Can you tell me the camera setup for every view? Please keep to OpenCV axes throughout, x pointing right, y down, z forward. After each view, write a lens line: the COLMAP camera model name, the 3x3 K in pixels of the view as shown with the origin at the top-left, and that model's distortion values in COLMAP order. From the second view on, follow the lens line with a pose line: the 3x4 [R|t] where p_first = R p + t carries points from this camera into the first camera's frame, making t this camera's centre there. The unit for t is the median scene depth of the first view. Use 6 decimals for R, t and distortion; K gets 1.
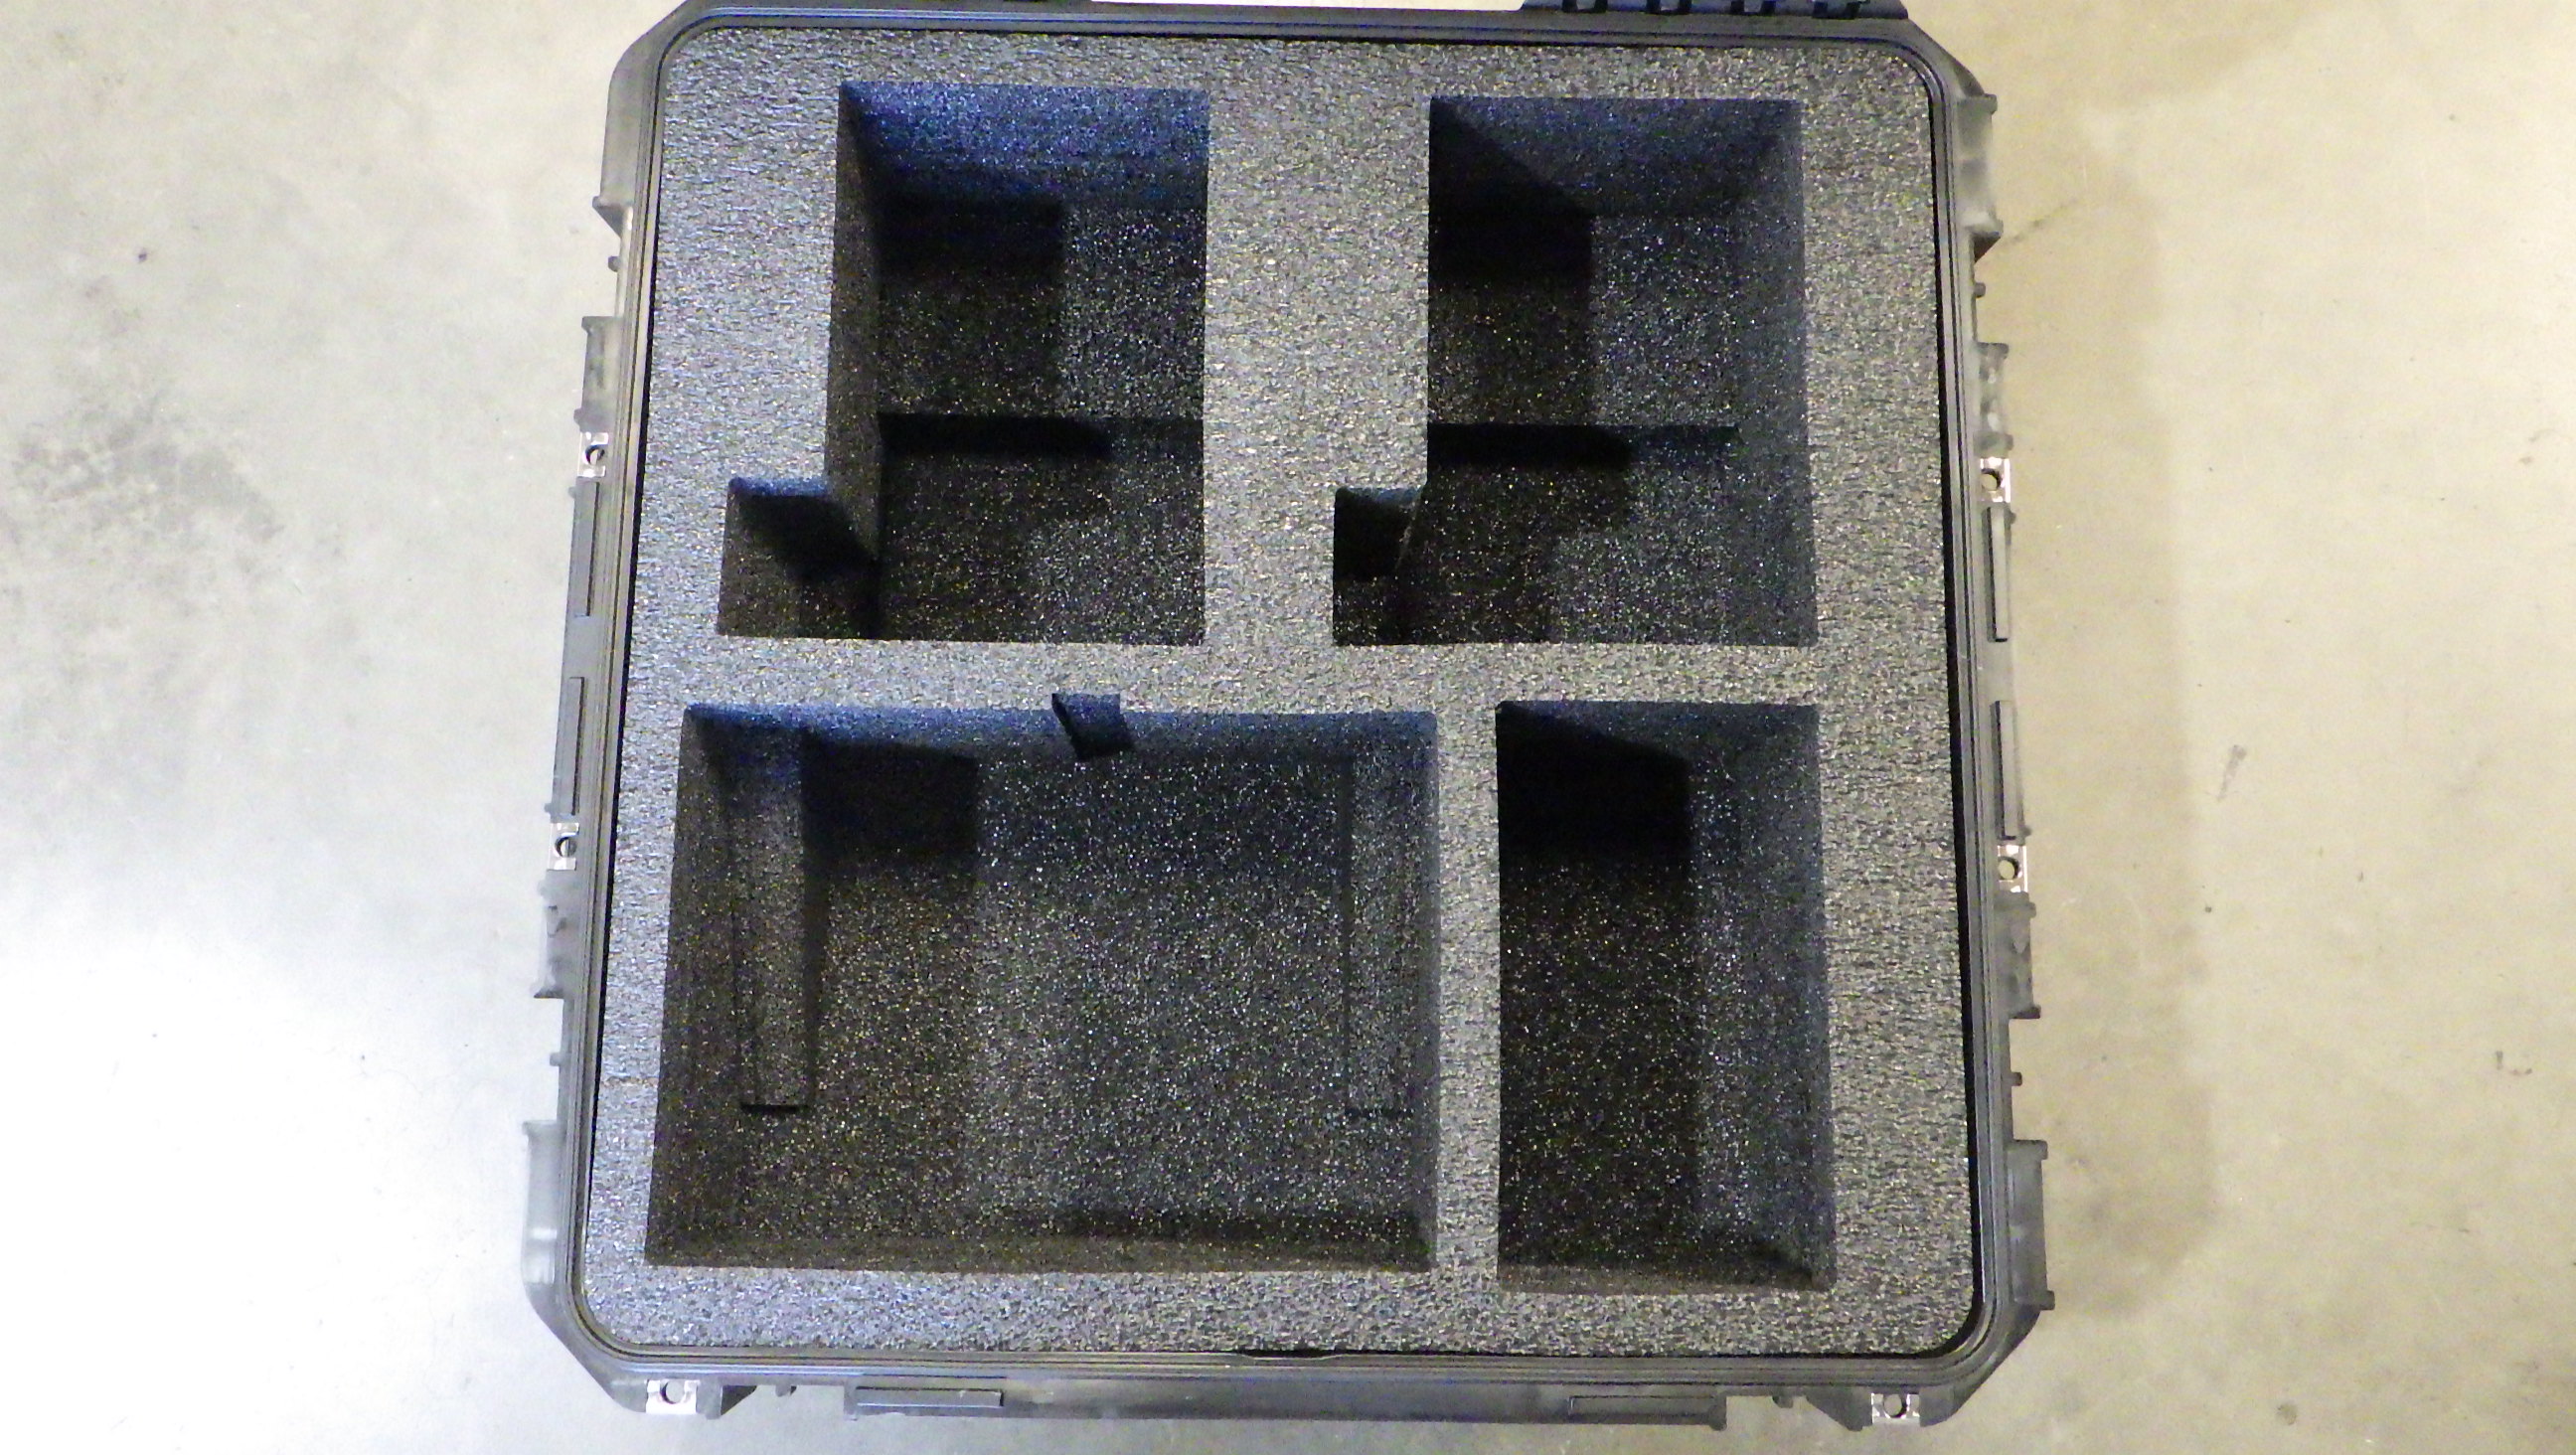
lens RADIAL K [[2162.0, 0, 1276.2], [0, 2162.0, 718.5], [0, 0, 1]] dist [-0.003962, 0.003333]
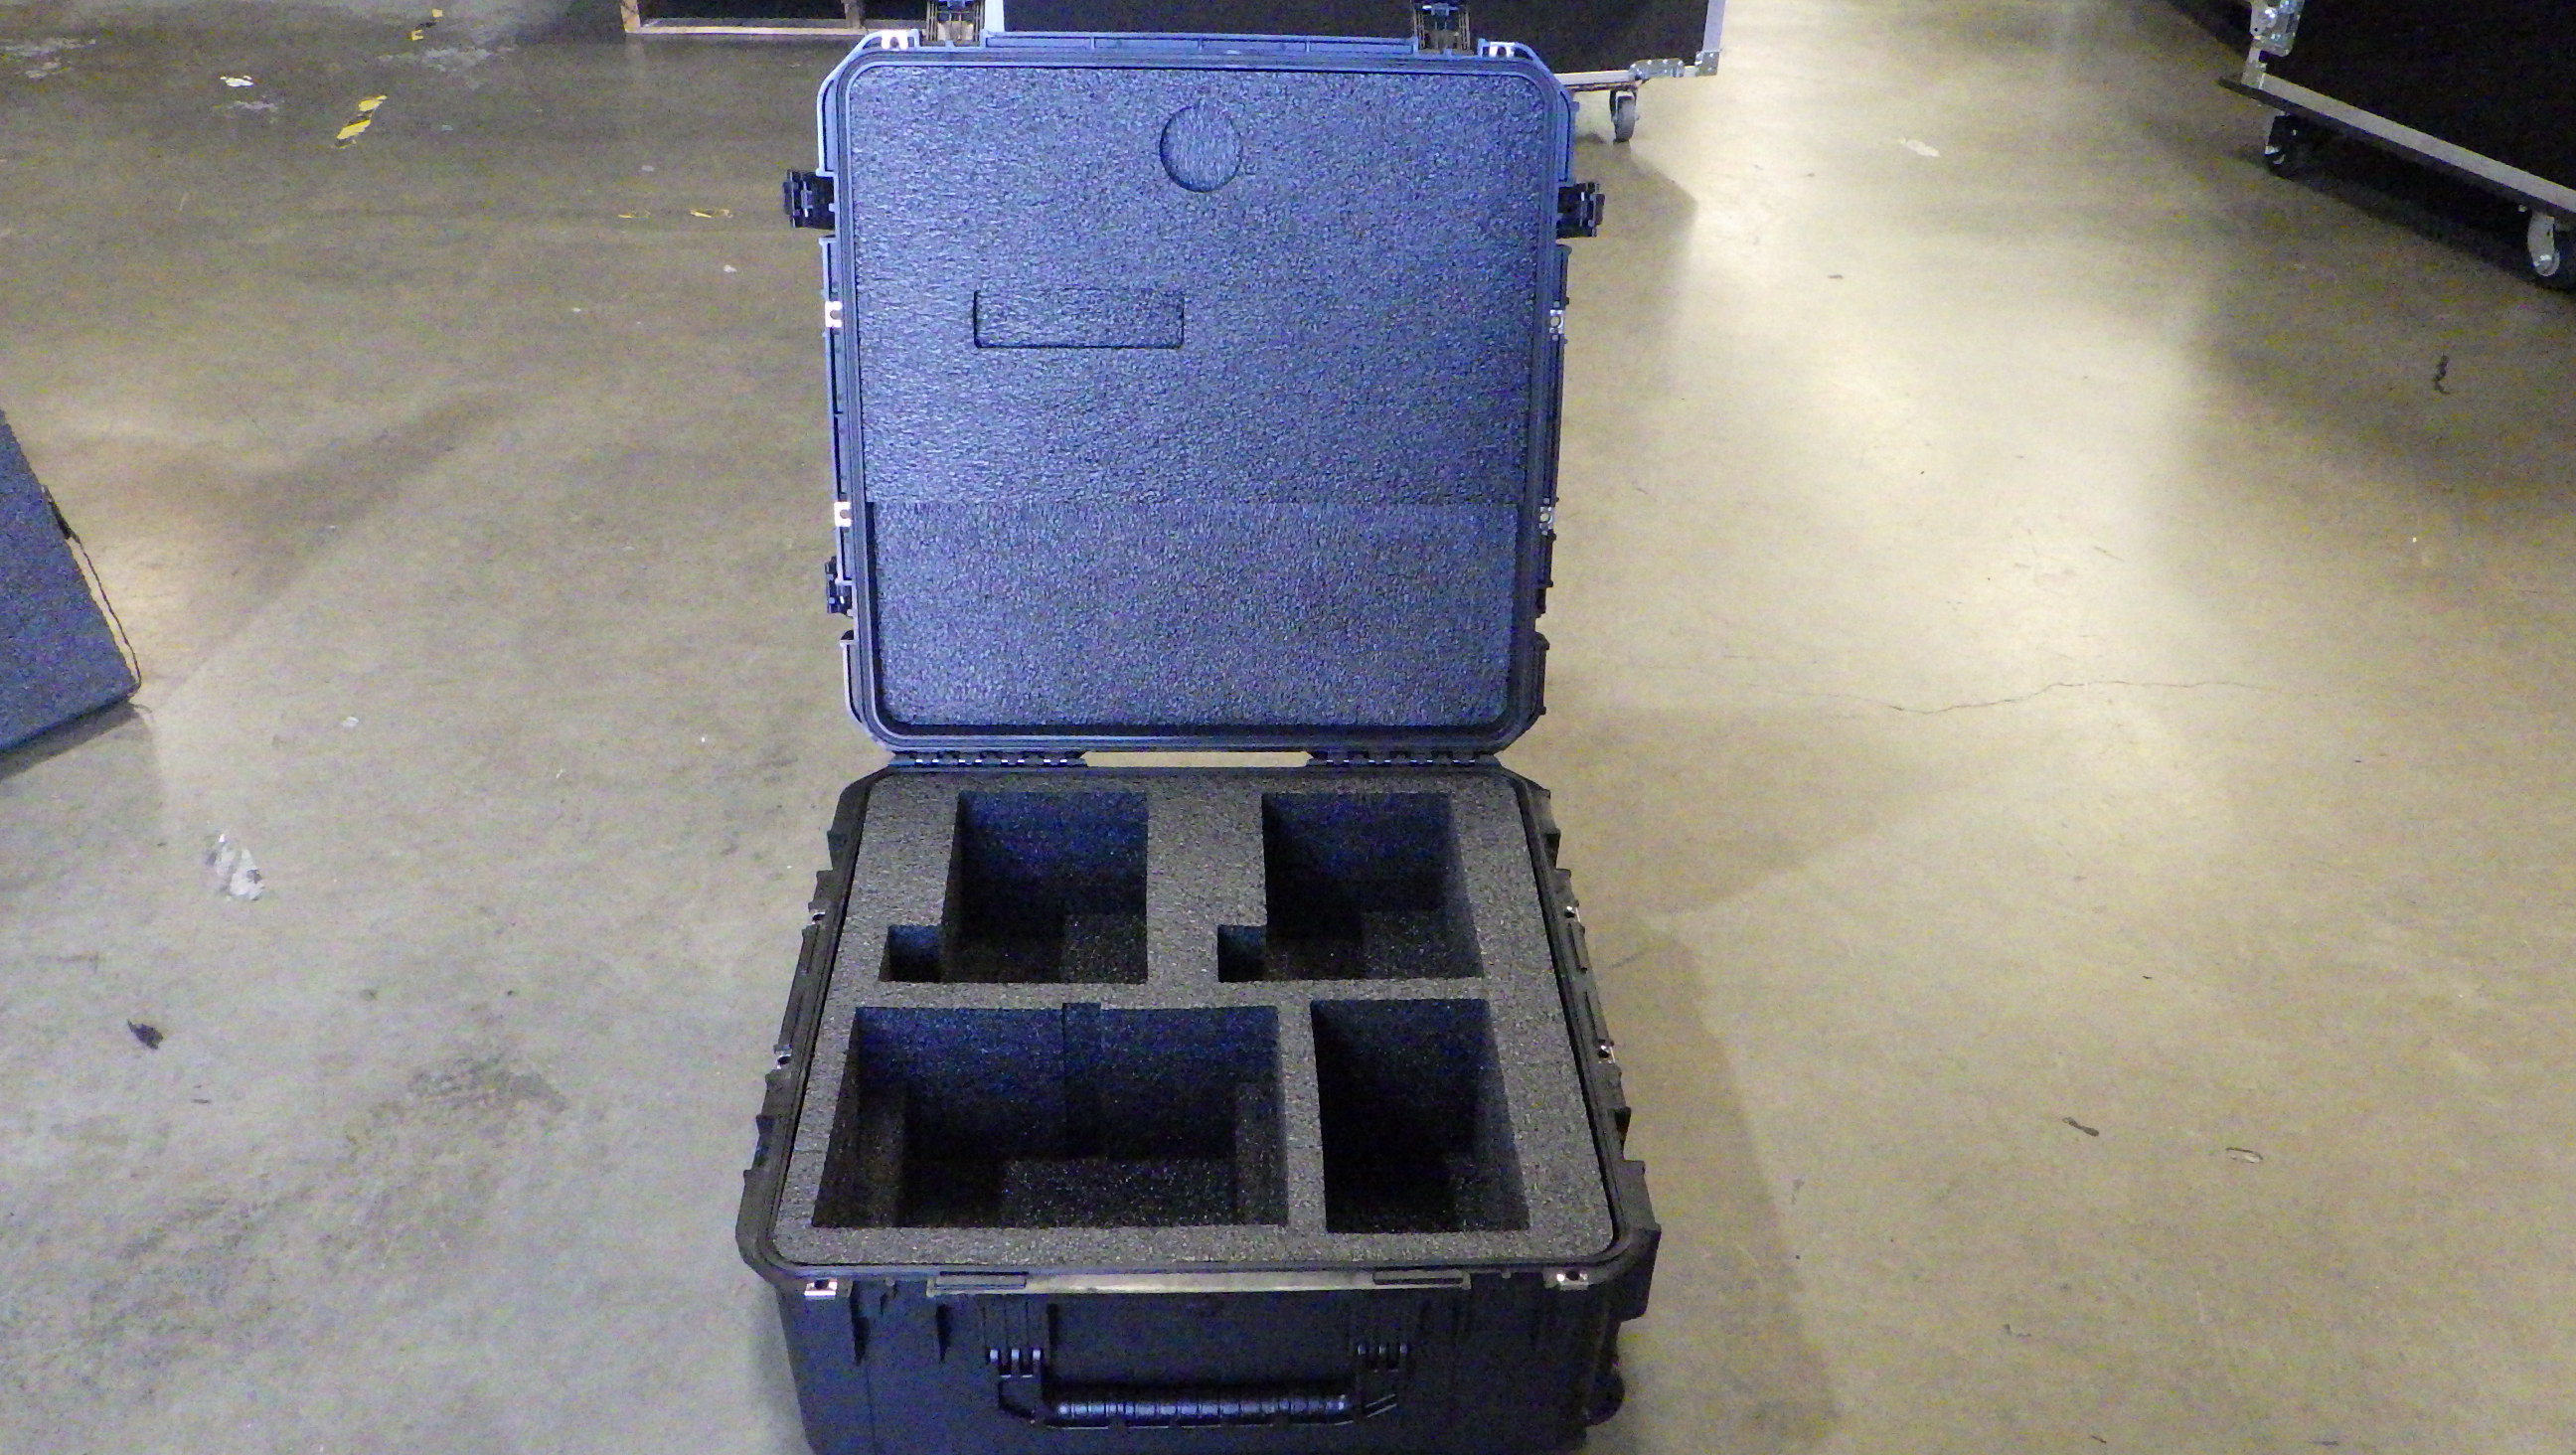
lens RADIAL K [[2162.0, 0, 1291.8], [0, 2162.0, 717.5], [0, 0, 1]] dist [-0.003962, 0.003333]
pose [[0.998359, -0.019770, 0.053737, -0.004055], [0.052980, 0.674904, -0.736001, 0.938024], [-0.021717, 0.737641, 0.674844, -0.314776]]
